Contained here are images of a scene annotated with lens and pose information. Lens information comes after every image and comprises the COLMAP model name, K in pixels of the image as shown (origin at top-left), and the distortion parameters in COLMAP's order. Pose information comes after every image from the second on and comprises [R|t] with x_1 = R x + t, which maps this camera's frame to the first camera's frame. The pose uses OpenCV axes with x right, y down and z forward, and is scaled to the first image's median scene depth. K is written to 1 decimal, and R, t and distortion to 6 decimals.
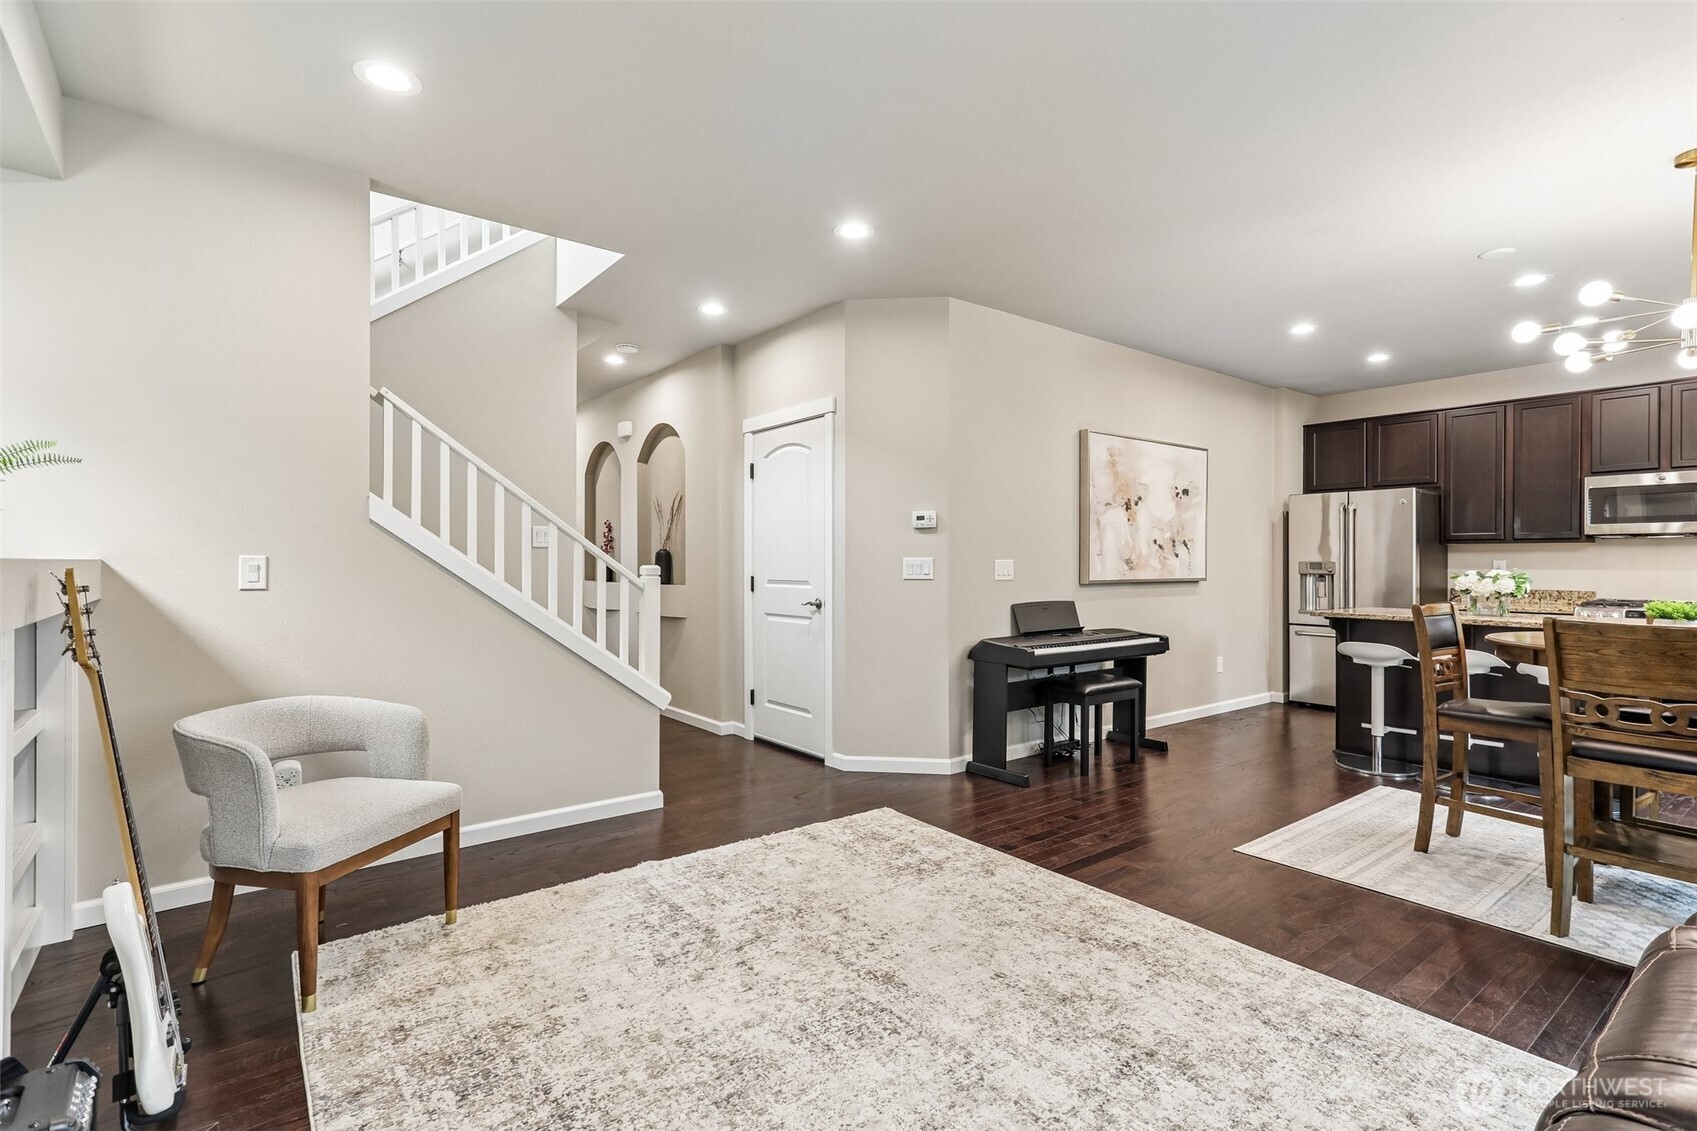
lens RADIAL K [[808.4, 0, 853.3], [0, 808.4, 556.5], [0, 0, 1]] dist [0.012417, 0.002308]
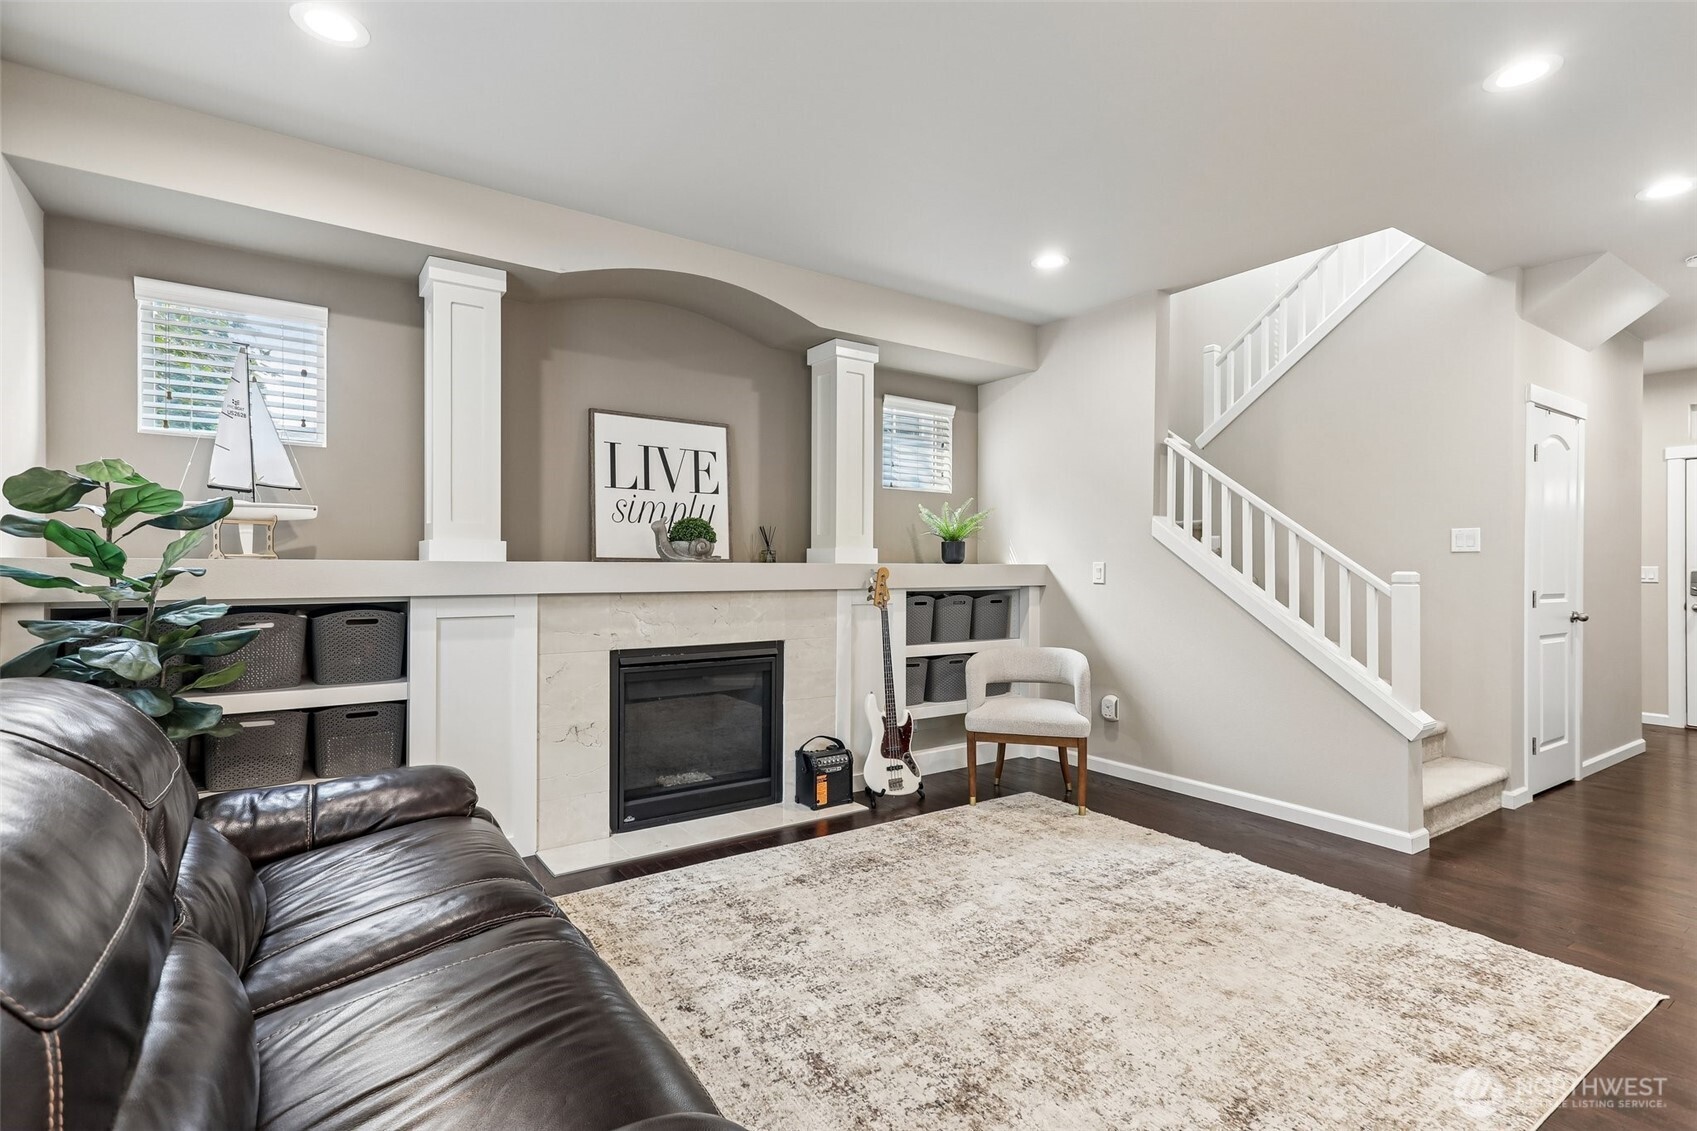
lens RADIAL K [[808.4, 0, 843.0], [0, 808.4, 572.0], [0, 0, 1]] dist [0.012417, 0.002308]
pose [[-0.066969, 0.009432, -0.997710, 0.939092], [0.003324, 0.999952, 0.009230, 0.002118], [0.997750, -0.002698, -0.066997, 0.649658]]
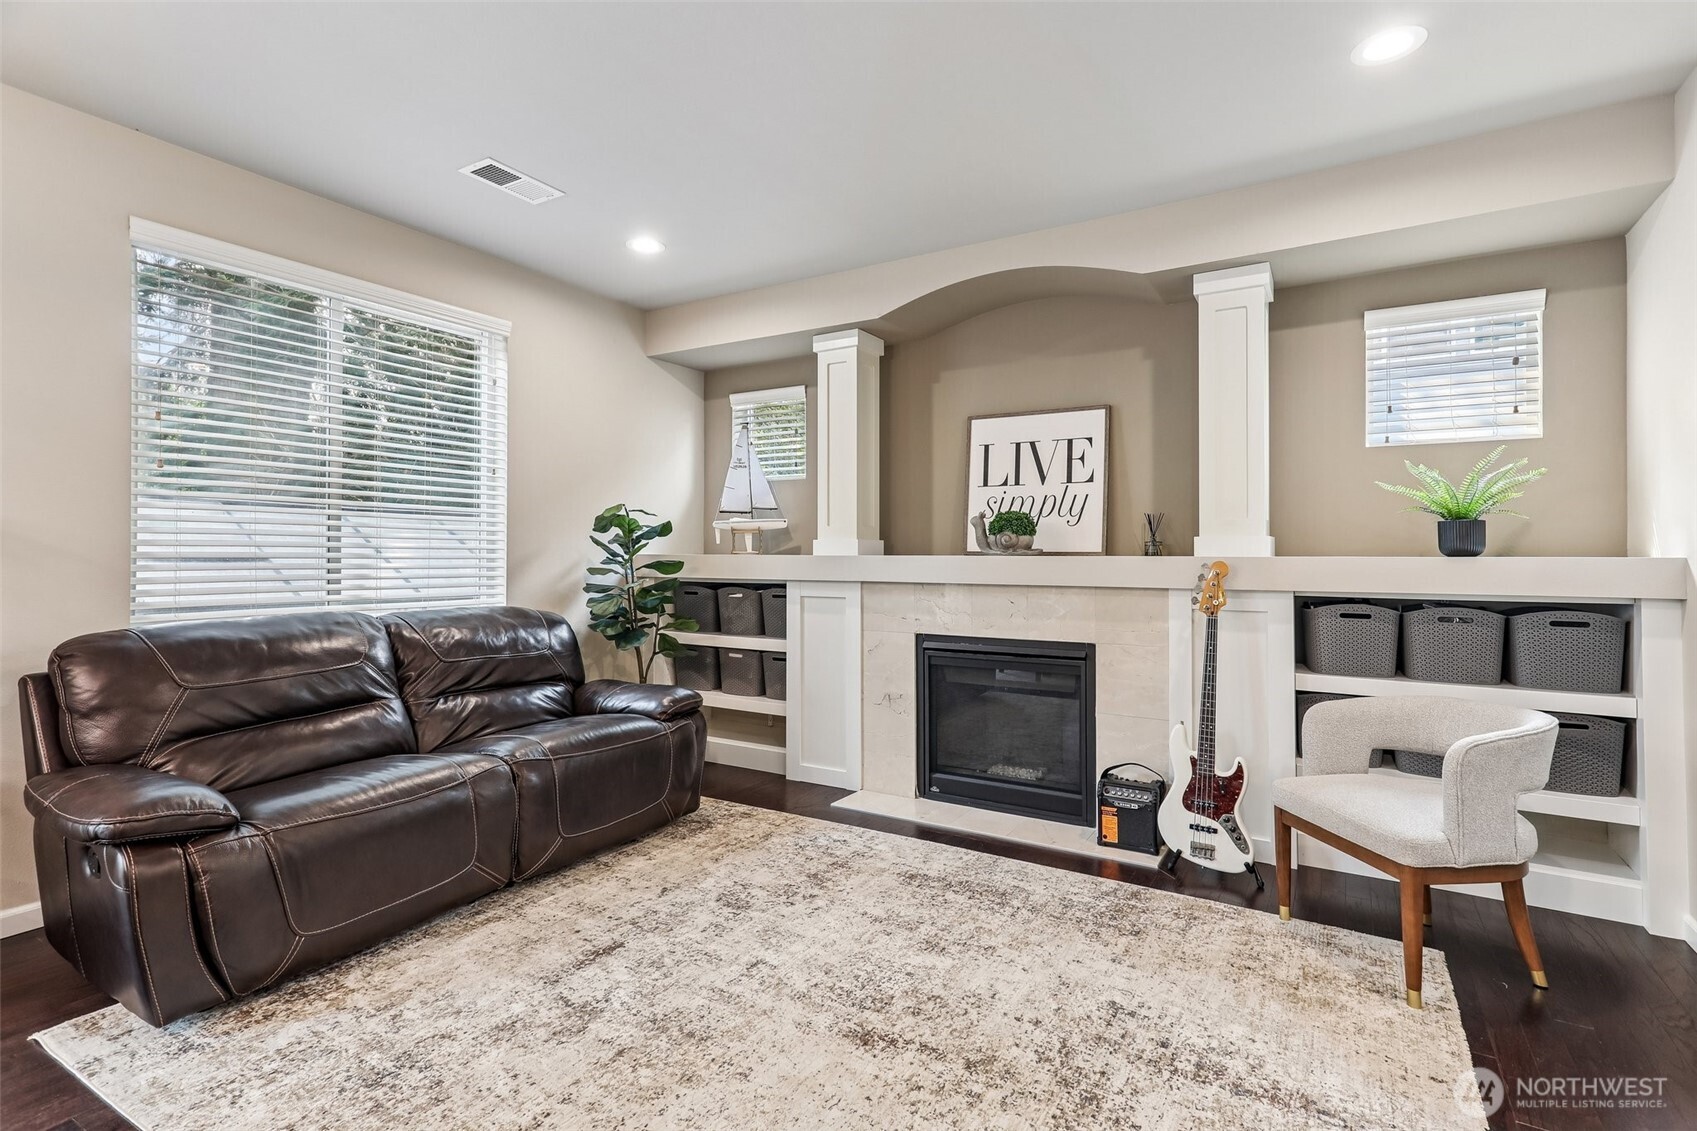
lens RADIAL K [[808.4, 0, 851.7], [0, 808.4, 555.8], [0, 0, 1]] dist [0.012417, 0.002308]
pose [[-0.935500, -0.003989, -0.353304, 0.307038], [-0.000994, 0.999962, -0.008659, 0.010446], [0.353325, -0.007749, -0.935468, 1.513948]]
